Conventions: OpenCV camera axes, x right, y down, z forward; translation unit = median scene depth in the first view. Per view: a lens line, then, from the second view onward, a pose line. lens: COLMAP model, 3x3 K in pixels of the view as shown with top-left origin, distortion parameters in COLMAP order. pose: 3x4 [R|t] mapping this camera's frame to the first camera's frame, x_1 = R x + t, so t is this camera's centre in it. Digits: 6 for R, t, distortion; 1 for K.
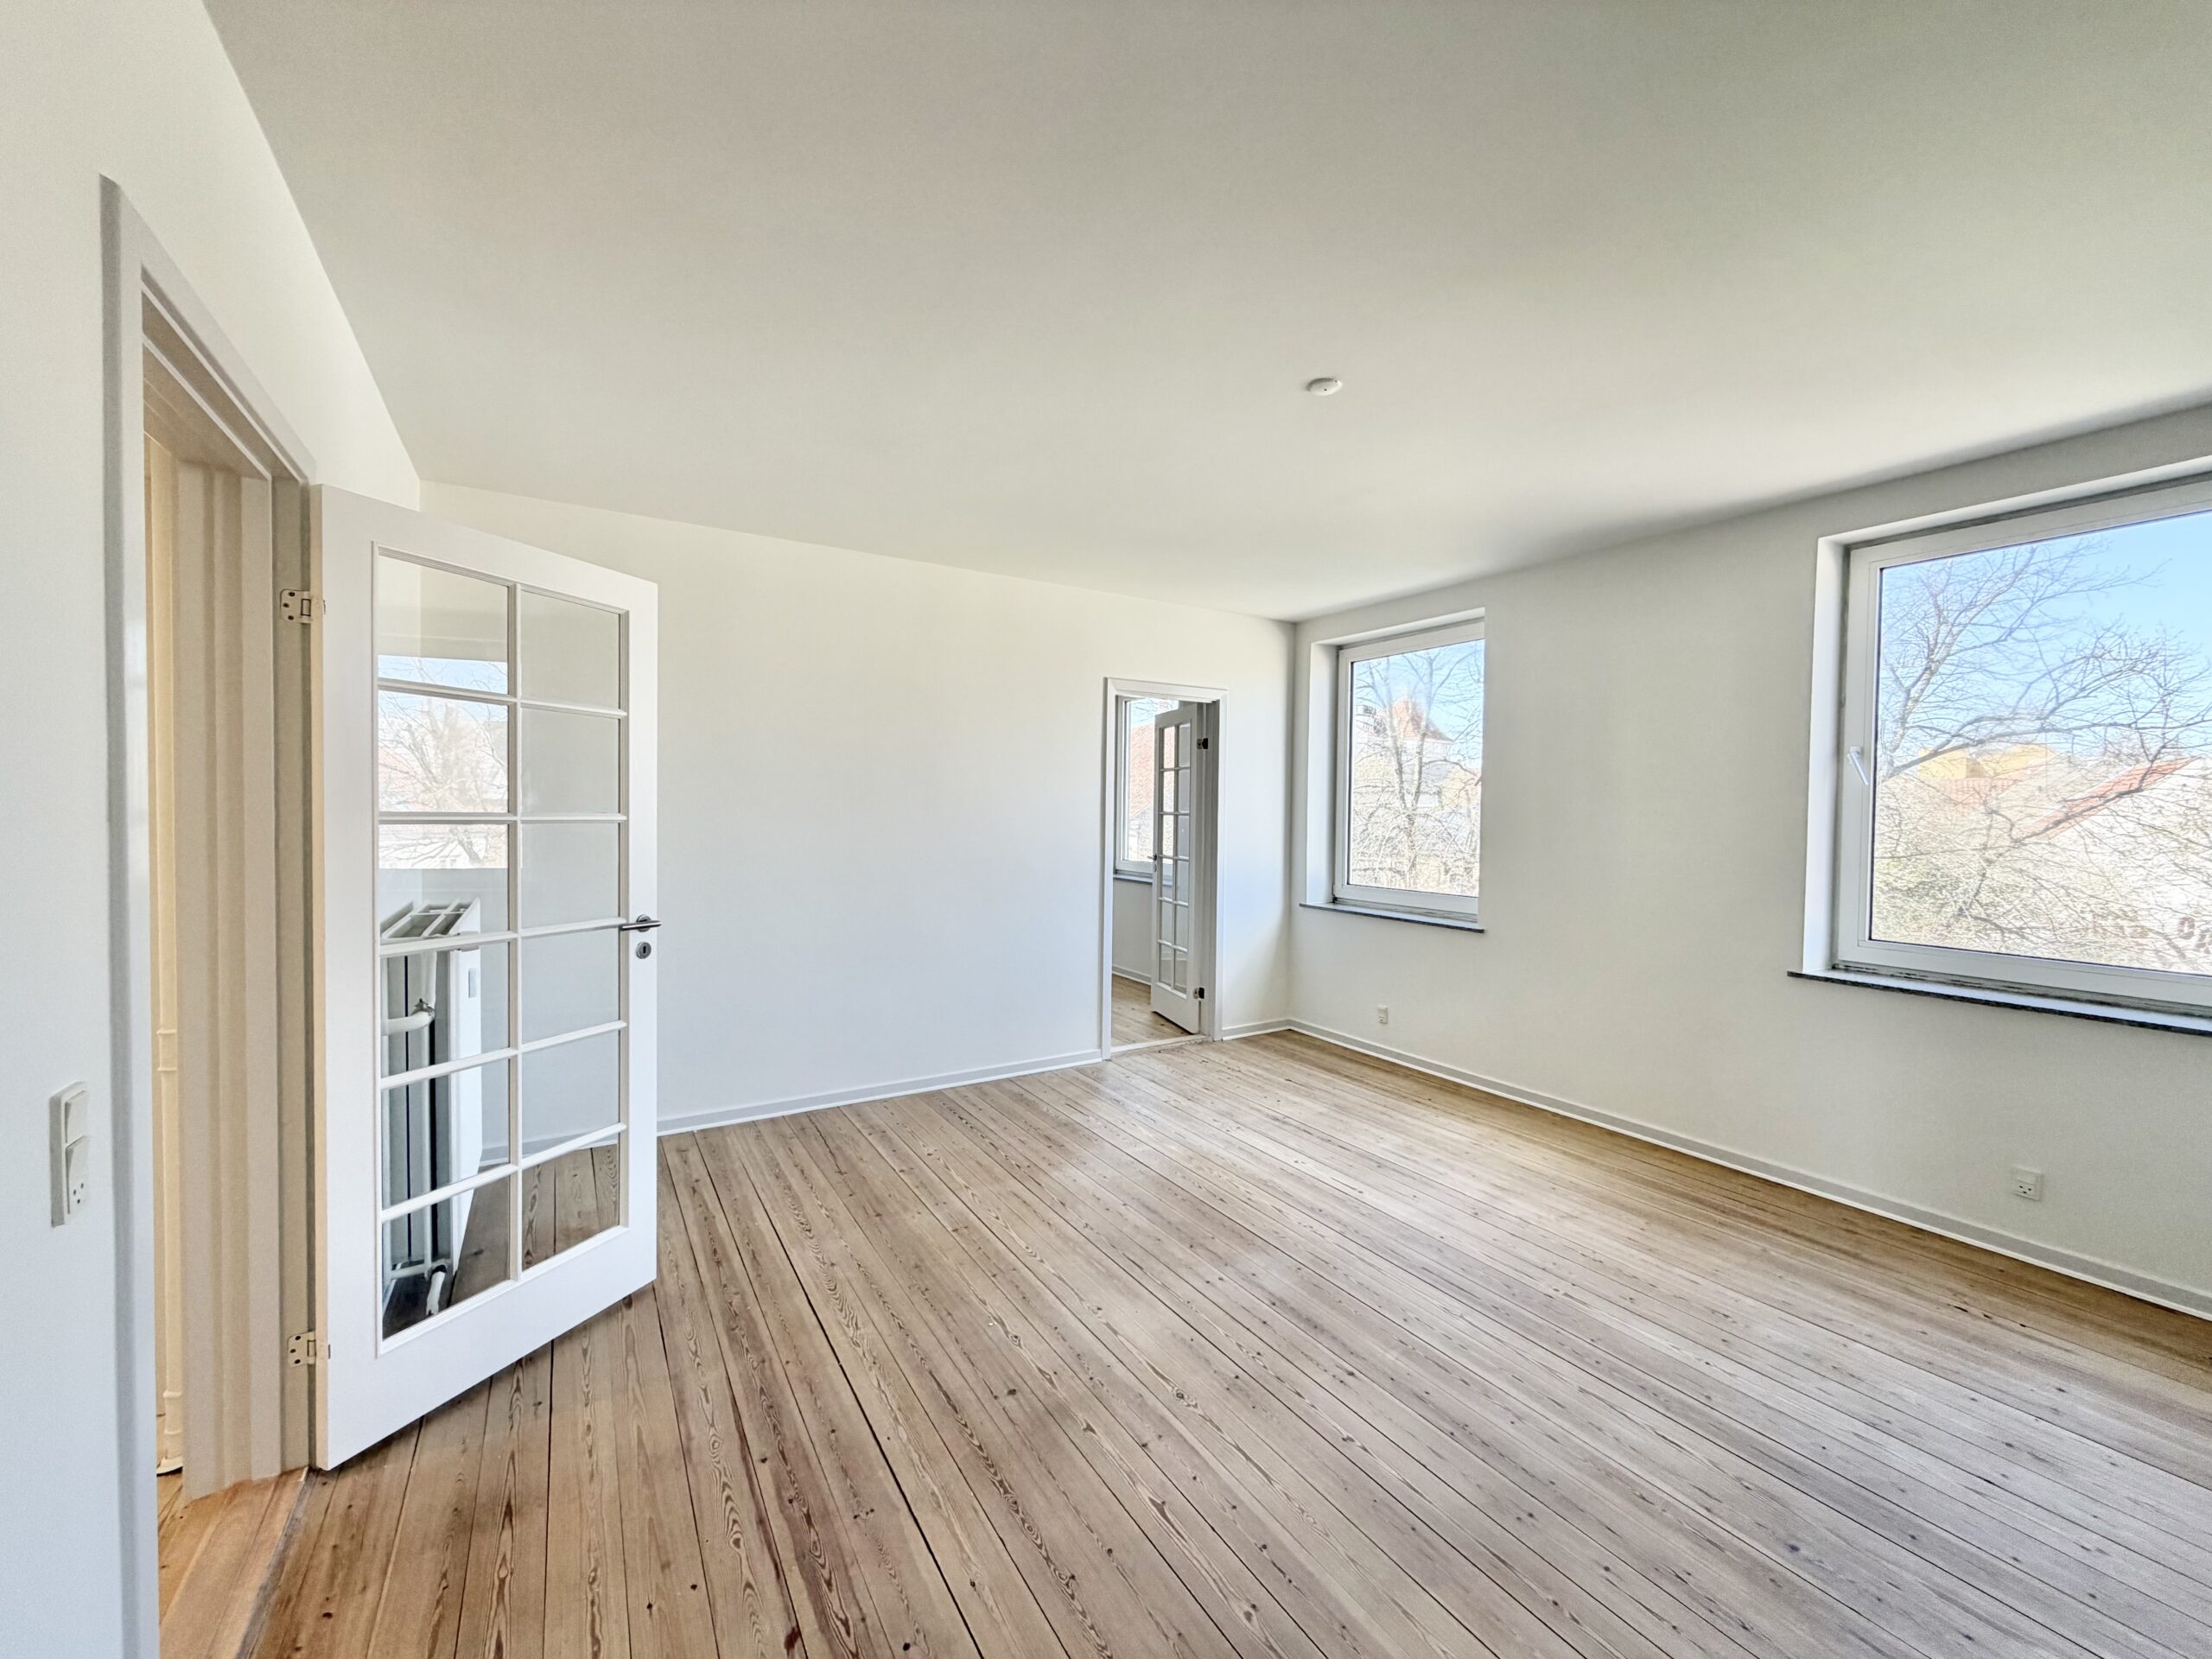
lens RADIAL K [[882.7, 0, 1097.9], [0, 882.7, 827.5], [0, 0, 1]] dist [0.001306, -0.000594]
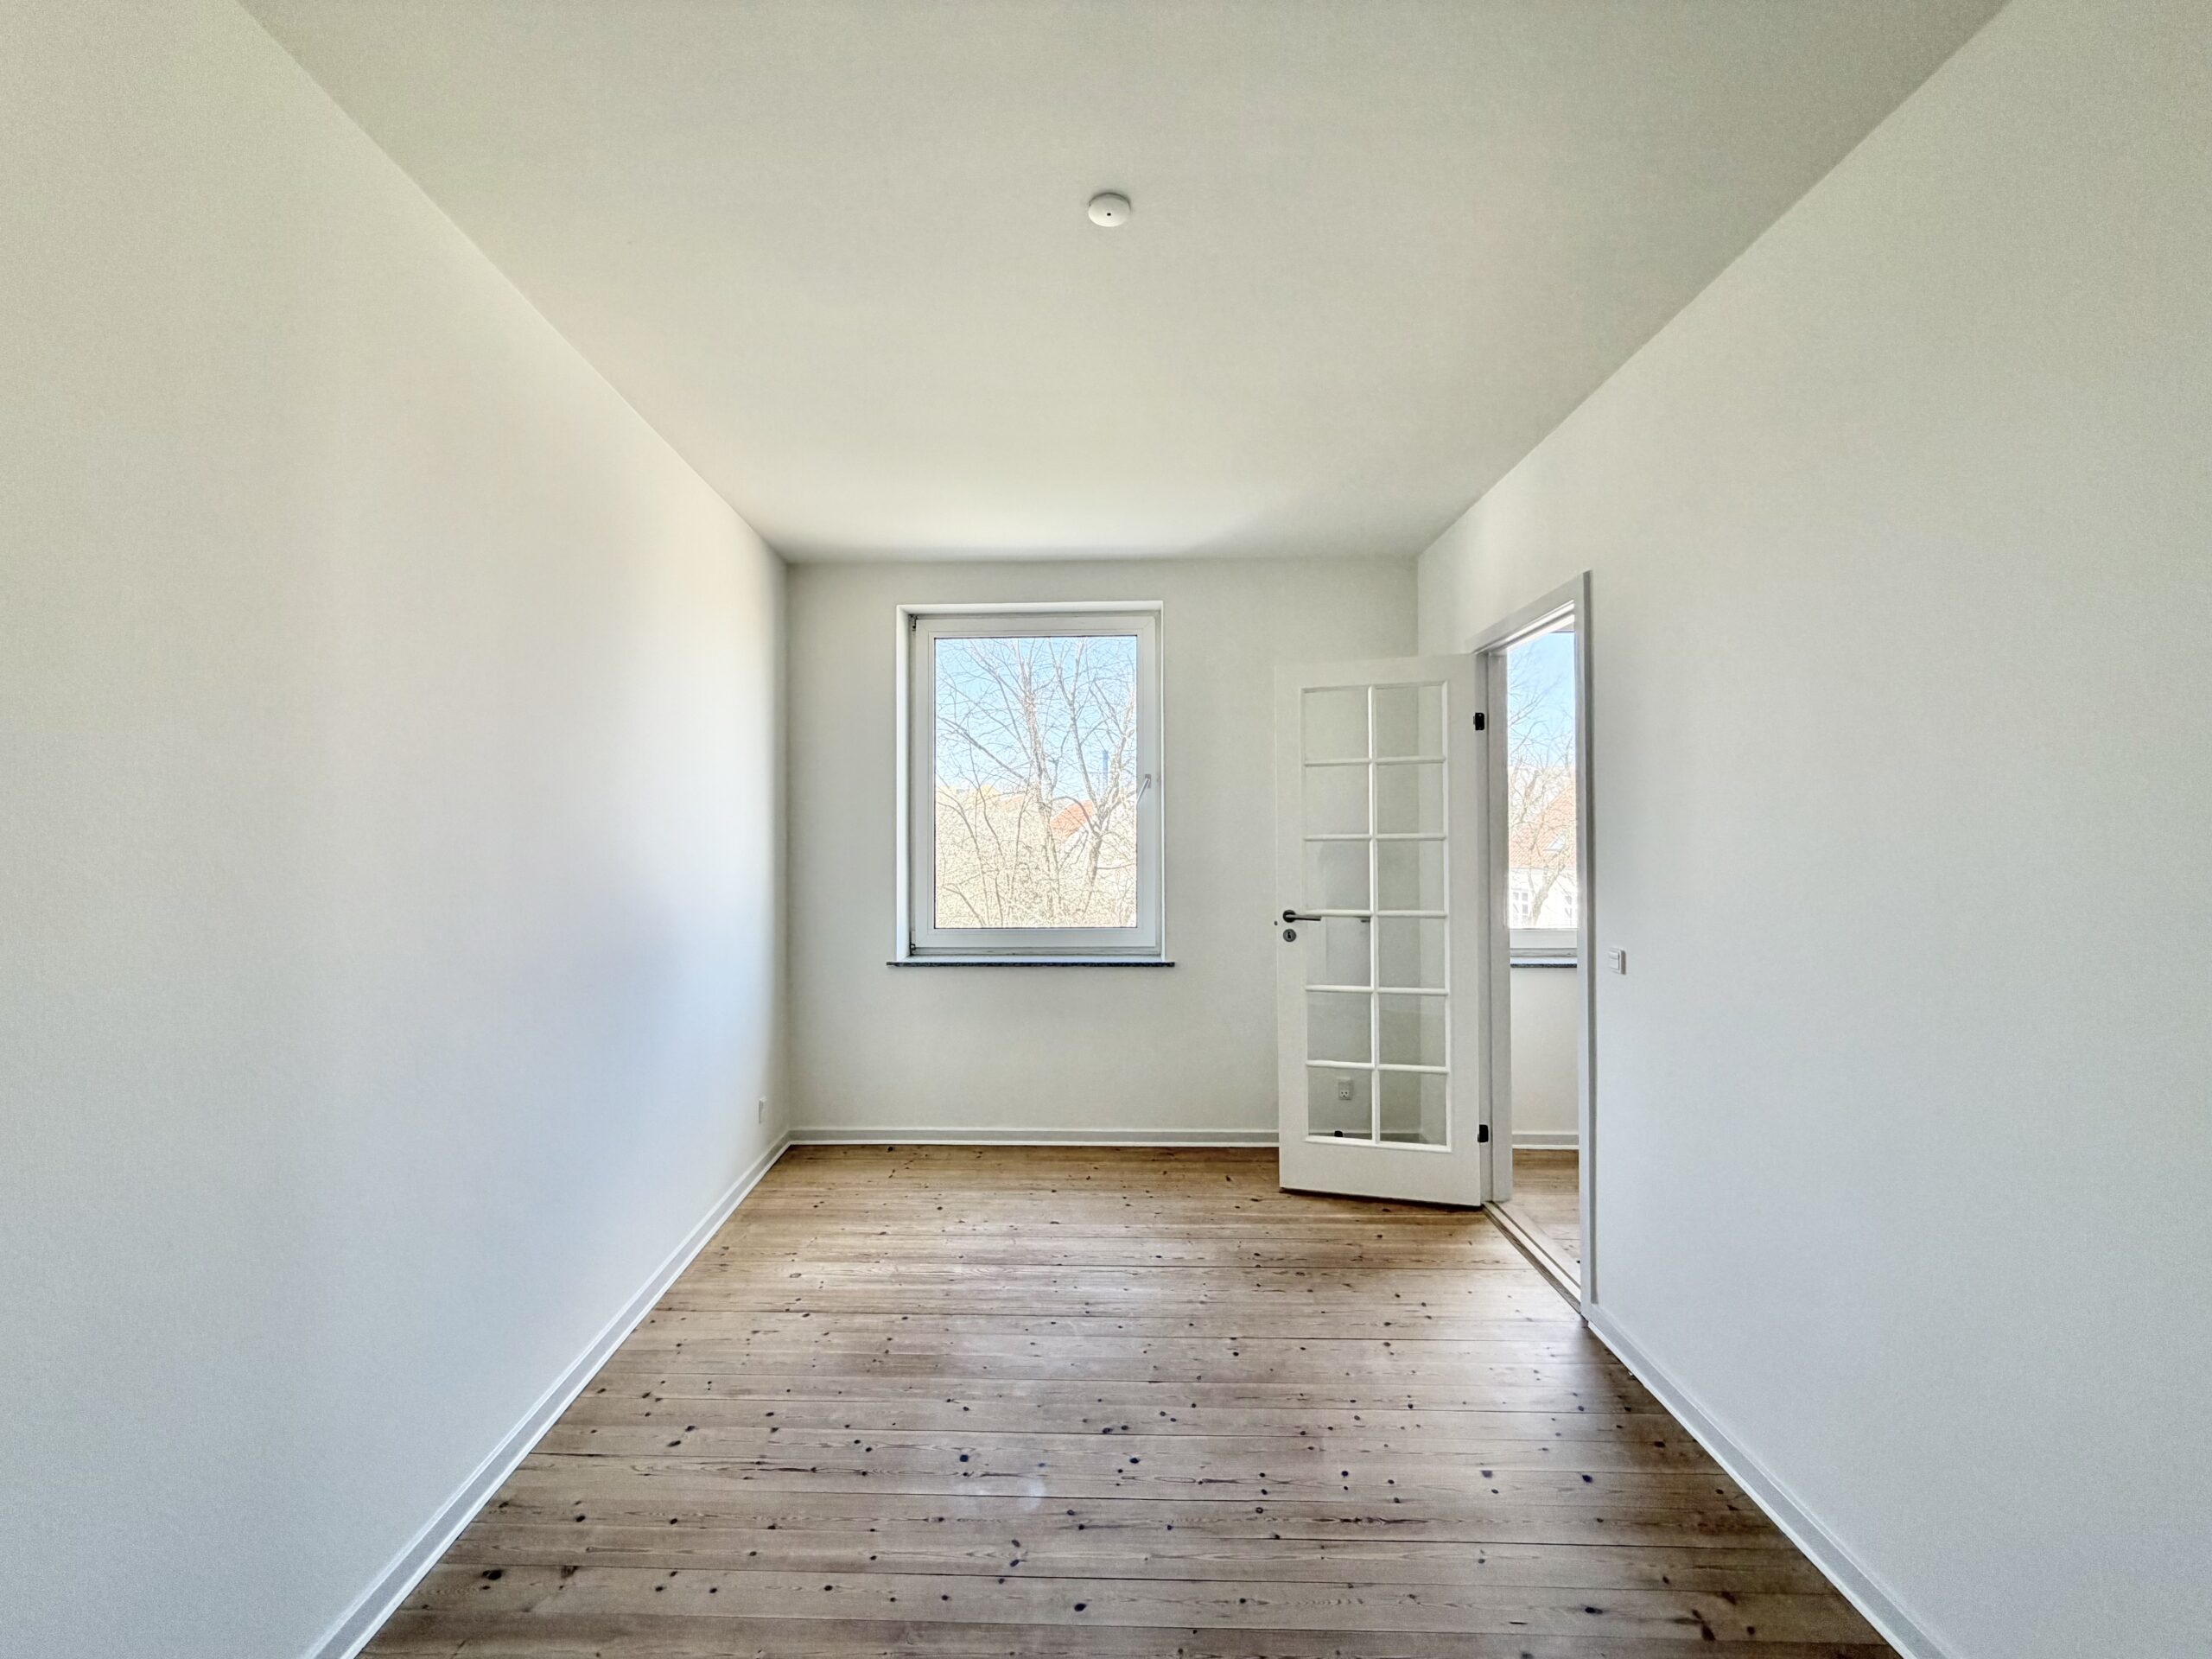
lens RADIAL K [[882.7, 0, 1104.1], [0, 882.7, 807.5], [0, 0, 1]] dist [0.001306, -0.000594]
pose [[0.538374, 0.009119, 0.842657, -0.361979], [0.026303, 0.999272, -0.027619, -0.017964], [-0.842296, 0.037034, 0.537742, 0.605563]]
